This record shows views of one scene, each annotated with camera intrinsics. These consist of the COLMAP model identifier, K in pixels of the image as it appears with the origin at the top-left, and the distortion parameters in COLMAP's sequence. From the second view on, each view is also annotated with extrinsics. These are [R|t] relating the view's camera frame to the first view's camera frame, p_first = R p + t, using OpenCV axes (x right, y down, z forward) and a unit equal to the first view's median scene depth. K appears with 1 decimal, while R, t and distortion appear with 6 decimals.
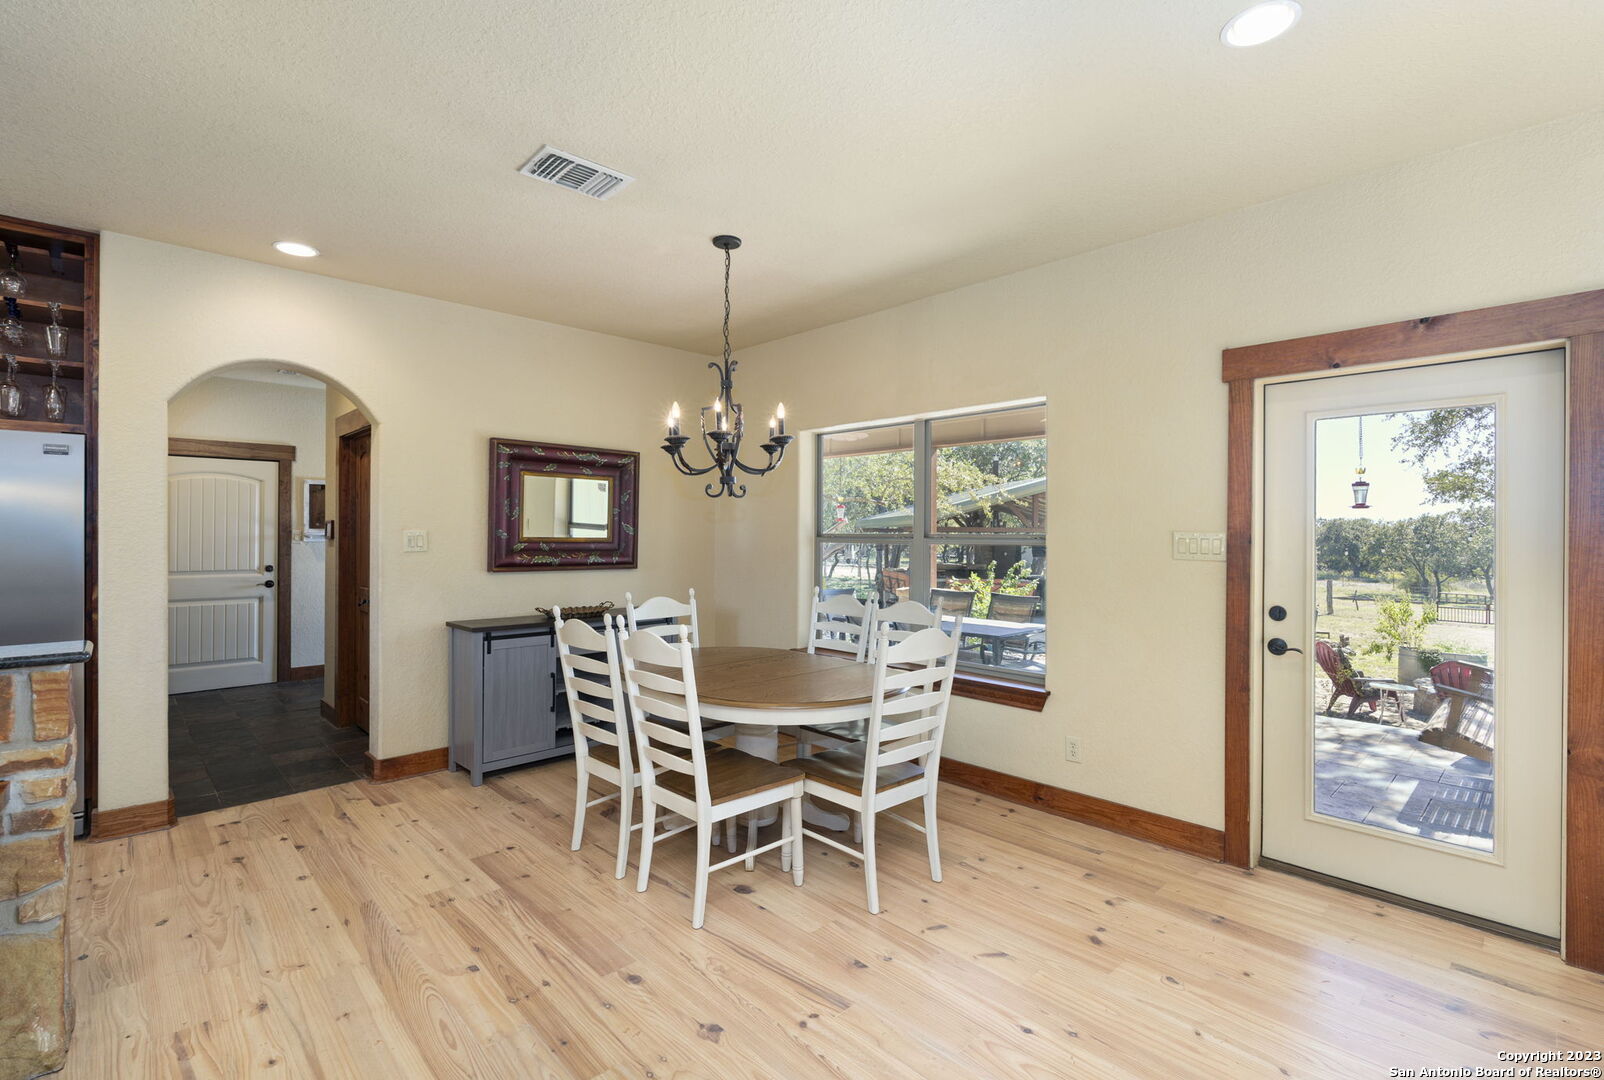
lens RADIAL K [[733.7, 0, 807.0], [0, 733.7, 531.6], [0, 0, 1]] dist [-0.005023, -0.000709]
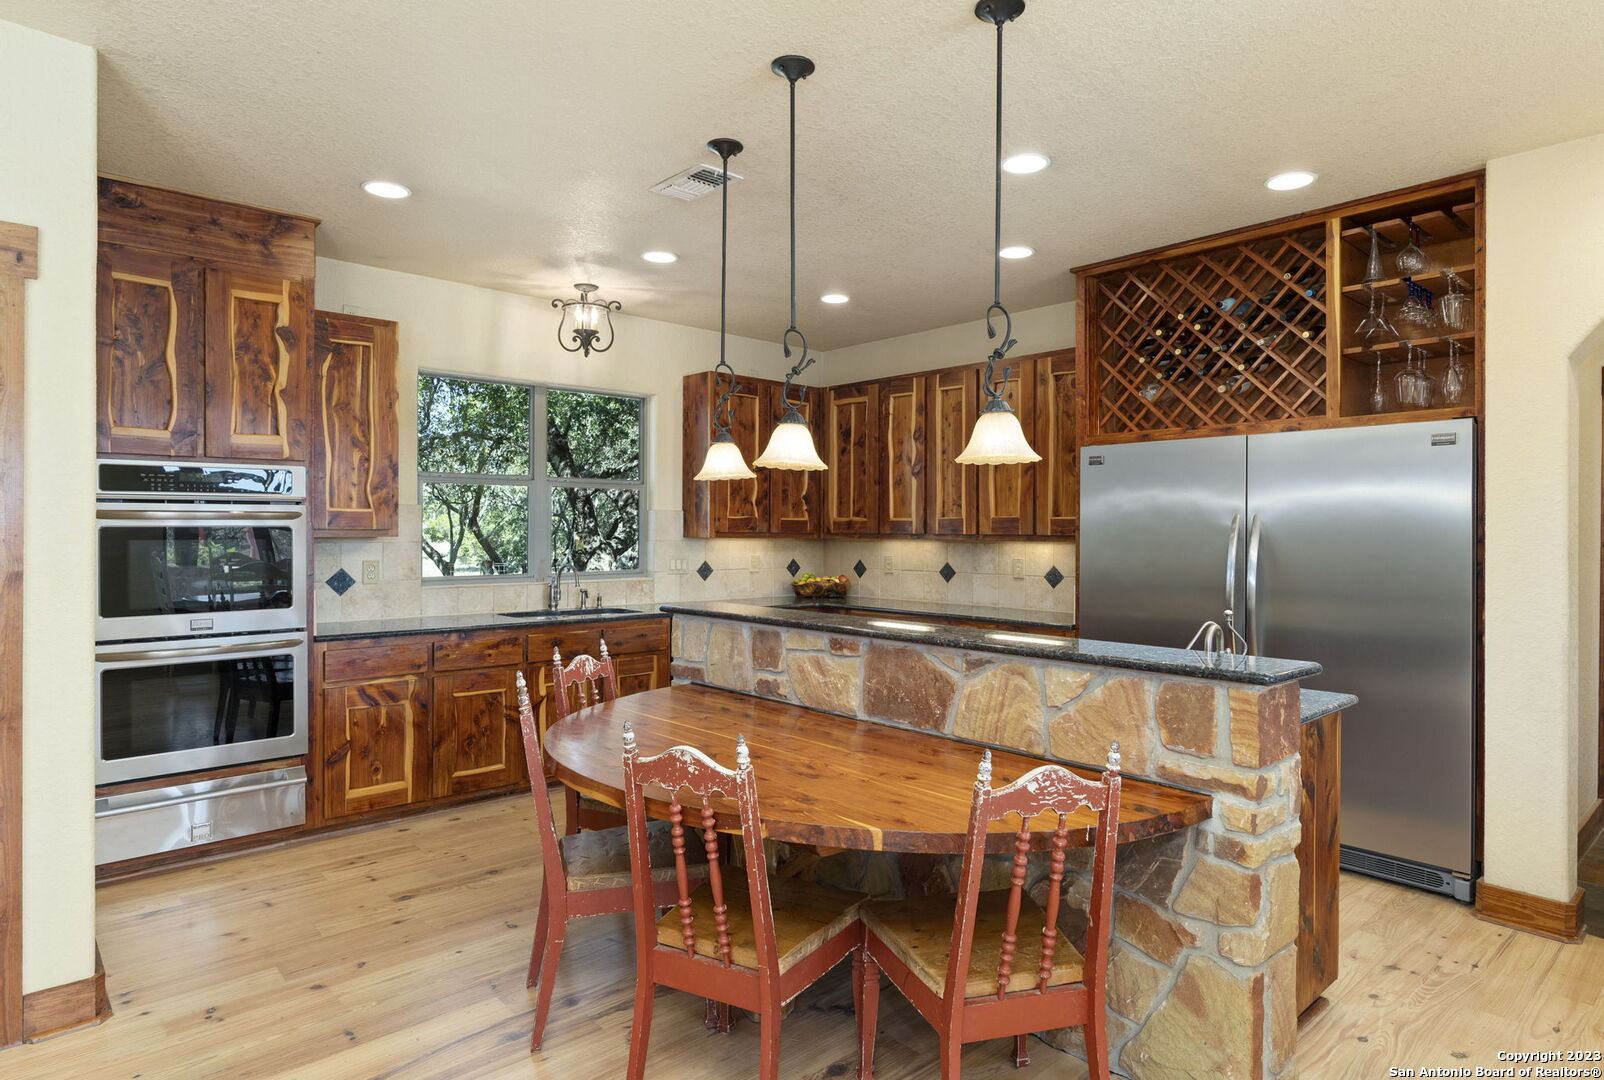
lens RADIAL K [[912.0, 0, 802.1], [0, 912.0, 528.1], [0, 0, 1]] dist [-0.007267, -0.000106]
pose [[-0.029124, -0.006396, -0.999555, 0.056695], [-0.002037, 0.999978, -0.006339, 0.000207], [0.999574, 0.001852, -0.029136, 0.271362]]
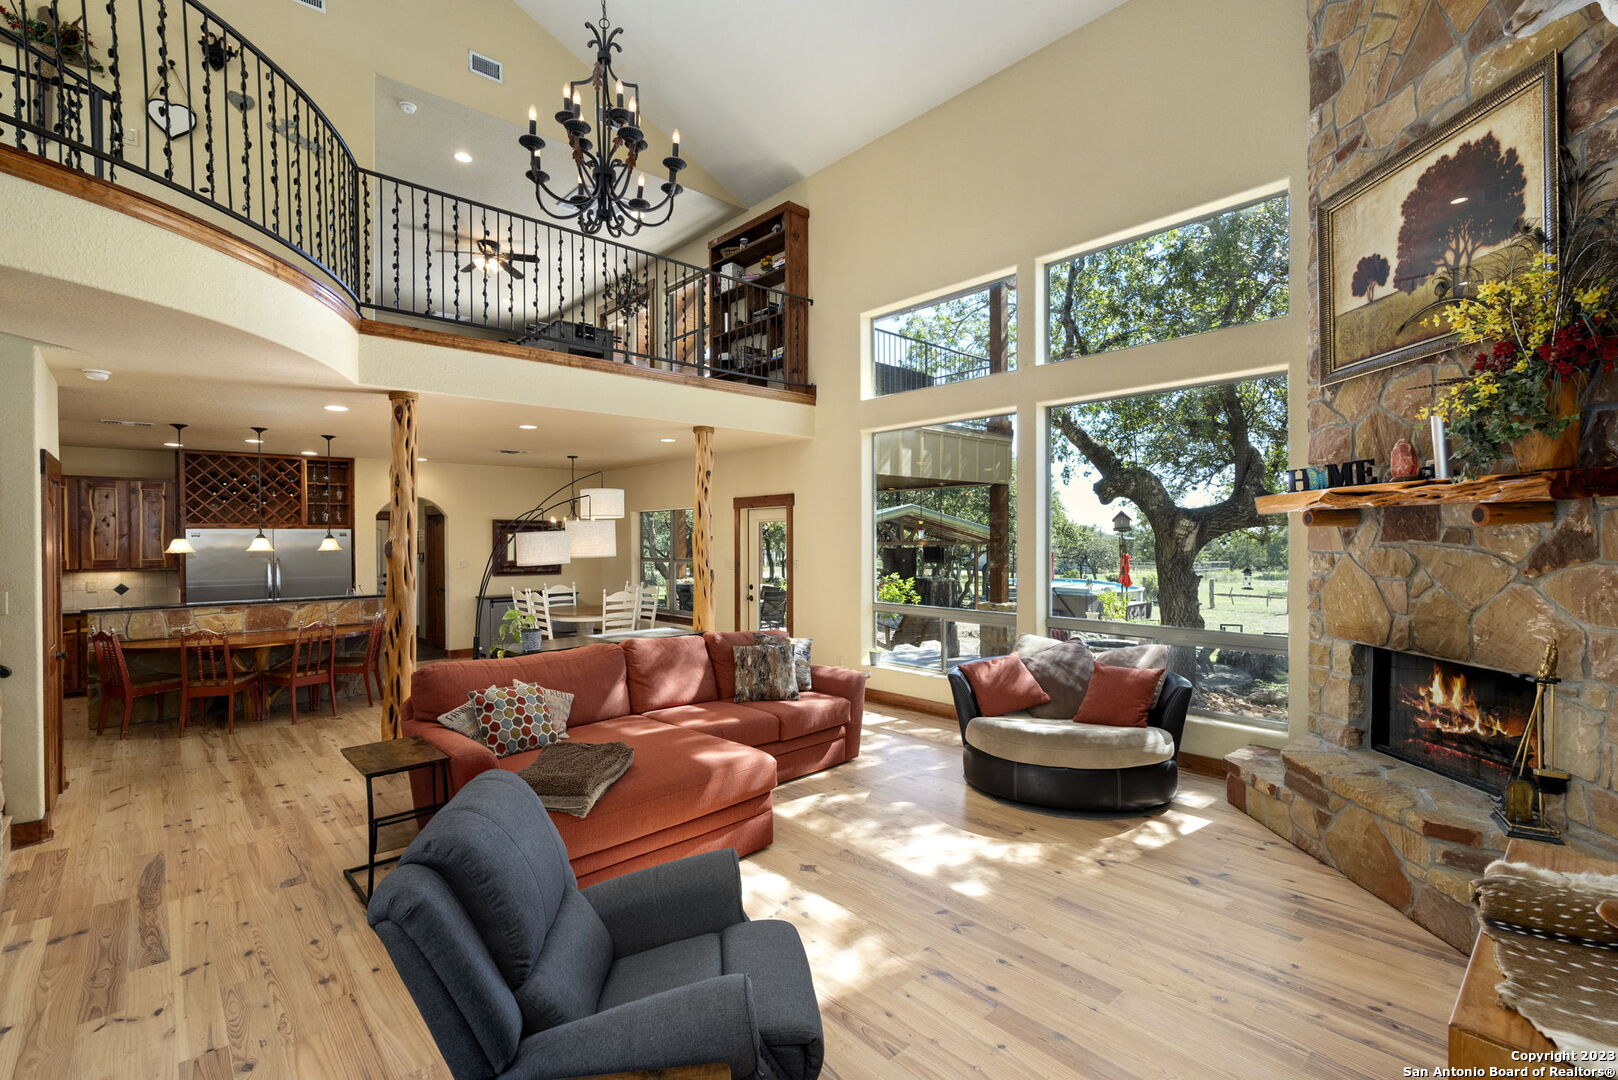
lens RADIAL K [[725.3, 0, 810.0], [0, 725.3, 541.8], [0, 0, 1]] dist [-0.015369, -0.000358]
pose [[0.999633, -0.010185, -0.025110, 0.885111], [0.010372, 0.999919, 0.007342, -0.083849], [0.025033, -0.007600, 0.999658, -1.783286]]
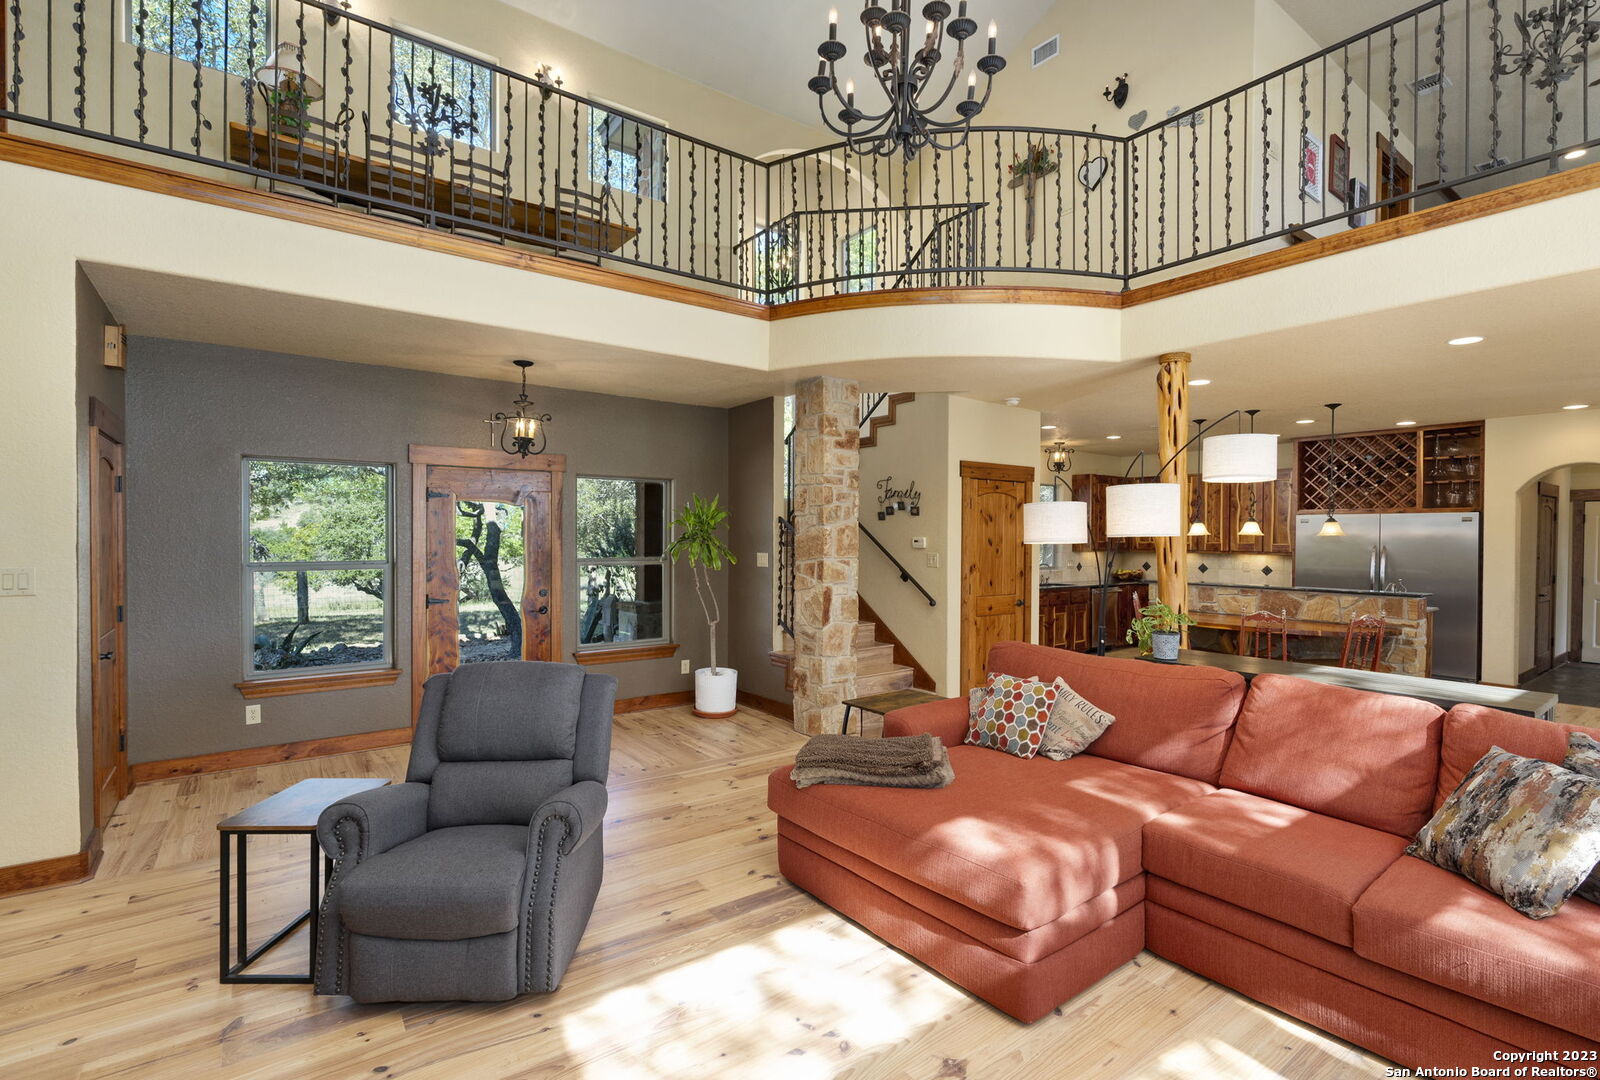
lens RADIAL K [[731.9, 0, 804.3], [0, 731.9, 538.8], [0, 0, 1]] dist [-0.005023, -0.000709]
pose [[-0.135733, 0.000968, -0.990745, 1.487160], [-0.003572, 0.999993, 0.001467, -0.045600], [0.990739, 0.003738, -0.135728, -0.736382]]
